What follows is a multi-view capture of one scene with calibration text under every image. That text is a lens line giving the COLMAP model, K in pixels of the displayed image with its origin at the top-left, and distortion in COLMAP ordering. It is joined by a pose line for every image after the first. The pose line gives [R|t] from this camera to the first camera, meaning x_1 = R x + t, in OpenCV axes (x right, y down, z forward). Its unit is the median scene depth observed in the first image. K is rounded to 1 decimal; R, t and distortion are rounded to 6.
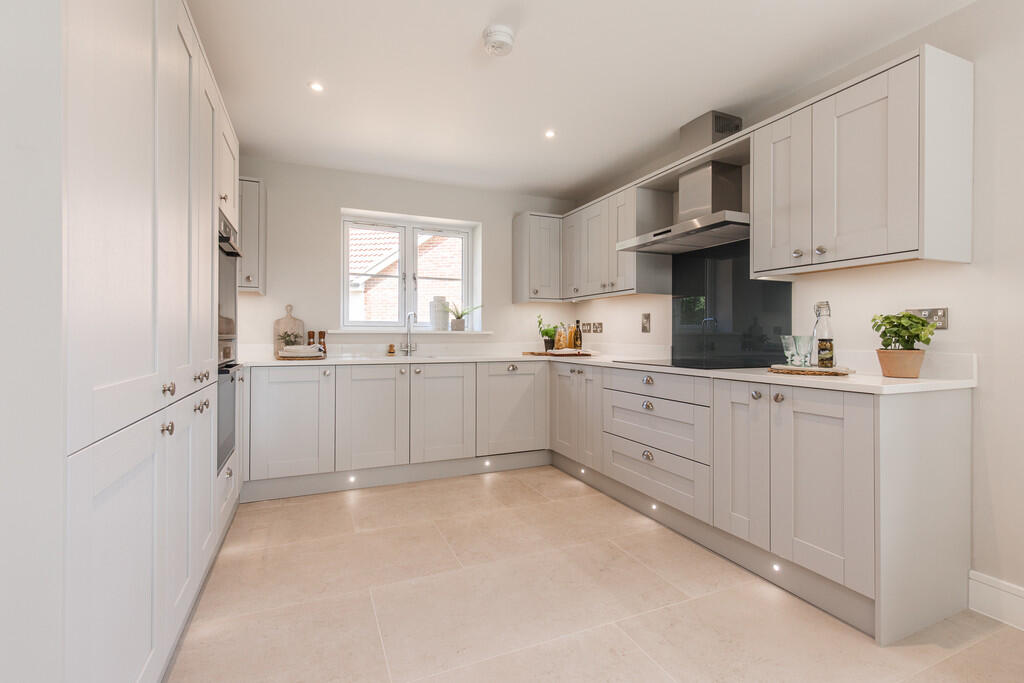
lens RADIAL K [[459.8, 0, 509.9], [0, 459.8, 340.2], [0, 0, 1]] dist [-0.000928, -0.000271]
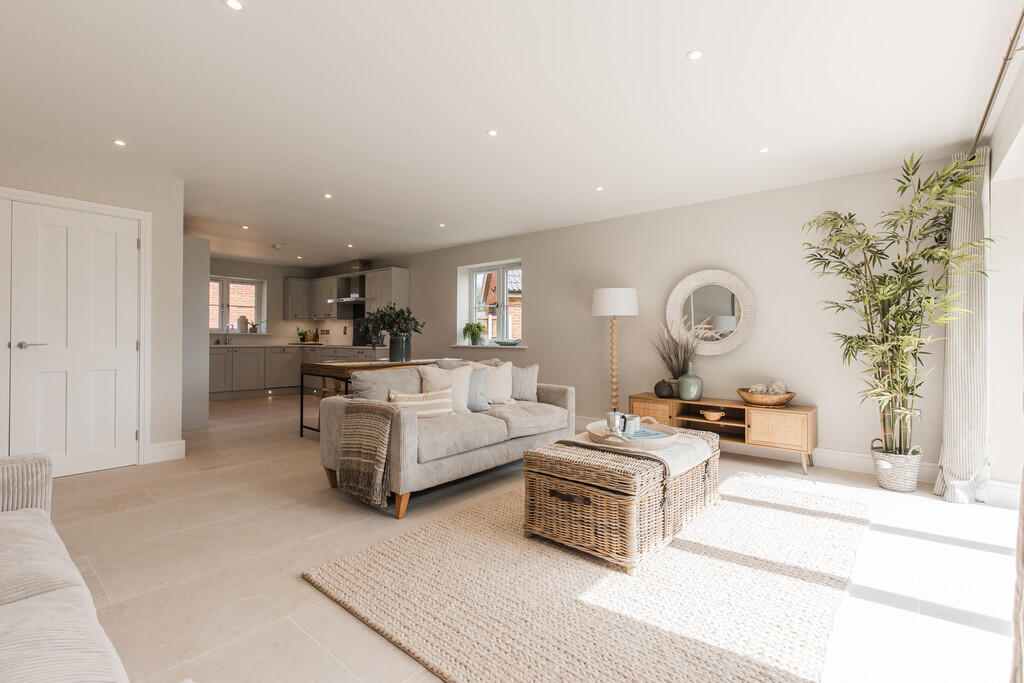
lens RADIAL K [[459.8, 0, 516.3], [0, 459.8, 342.1], [0, 0, 1]] dist [-0.000928, -0.000271]
pose [[0.894511, 0.003035, 0.447035, 0.020193], [-0.003944, 0.999992, 0.001101, 0.013891], [-0.447028, -0.002748, 0.894516, -1.367255]]
